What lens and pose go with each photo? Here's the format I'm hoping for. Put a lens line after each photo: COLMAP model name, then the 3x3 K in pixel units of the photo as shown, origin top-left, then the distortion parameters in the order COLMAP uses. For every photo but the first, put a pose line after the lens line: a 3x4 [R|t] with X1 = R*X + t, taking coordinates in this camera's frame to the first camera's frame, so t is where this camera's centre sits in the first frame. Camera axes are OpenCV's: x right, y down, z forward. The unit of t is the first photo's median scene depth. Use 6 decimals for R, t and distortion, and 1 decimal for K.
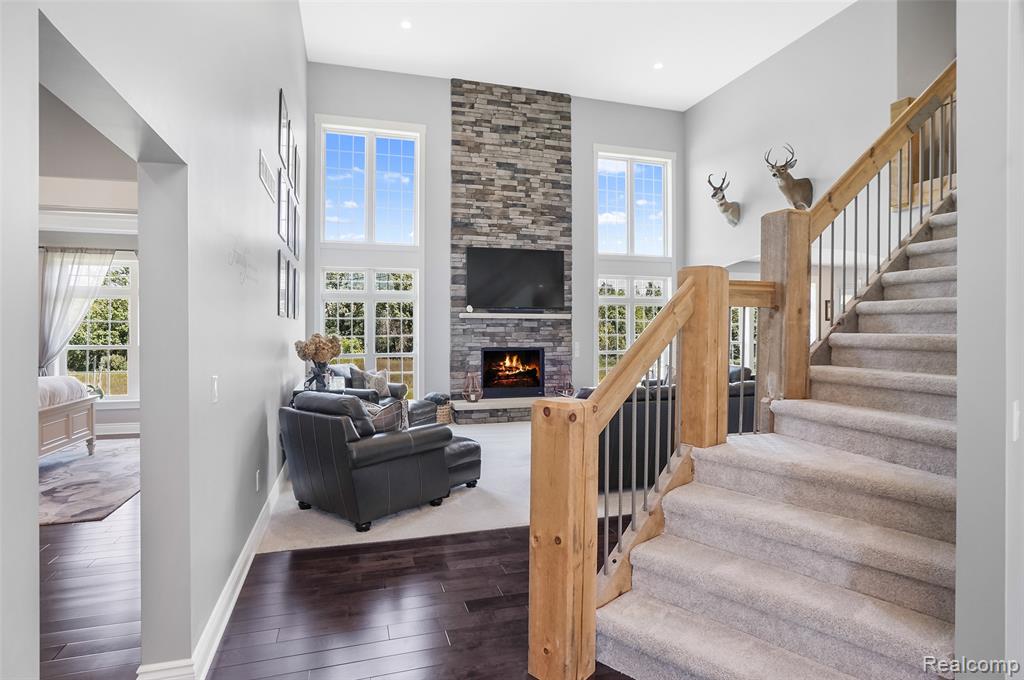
lens RADIAL K [[569.0, 0, 515.9], [0, 569.0, 325.5], [0, 0, 1]] dist [-0.027828, 0.001561]
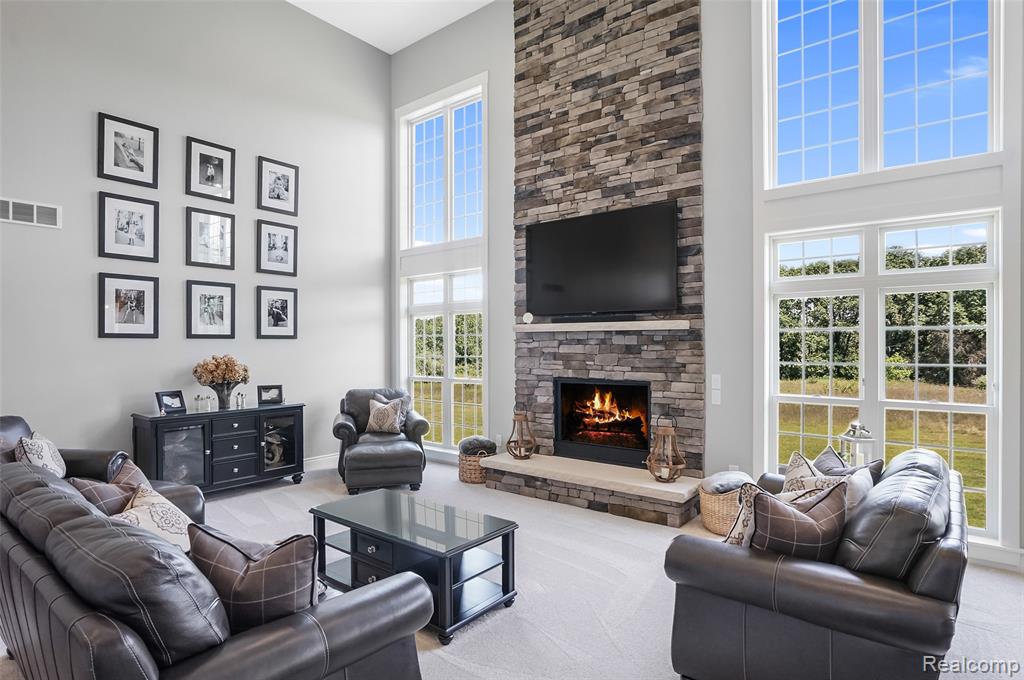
lens RADIAL K [[547.3, 0, 508.7], [0, 547.3, 348.2], [0, 0, 1]] dist [-0.048960, 0.027550]
pose [[0.552221, 0.005465, -0.833680, 0.426236], [0.010339, 0.999857, 0.013402, -0.002820], [0.833634, -0.016021, 0.552085, 0.605009]]
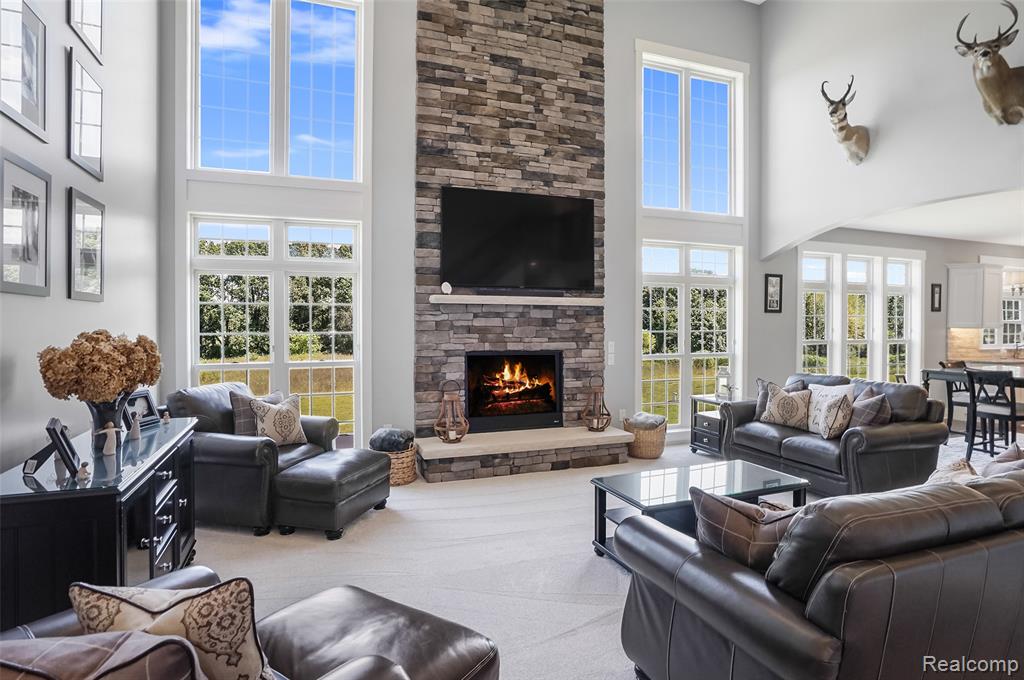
lens RADIAL K [[569.0, 0, 515.9], [0, 569.0, 325.5], [0, 0, 1]] dist [-0.027828, 0.001561]
pose [[0.998010, 0.001267, 0.063041, -0.044177], [-0.001931, 0.999943, 0.010469, 0.004052], [-0.063024, -0.010570, 0.997956, 0.373929]]
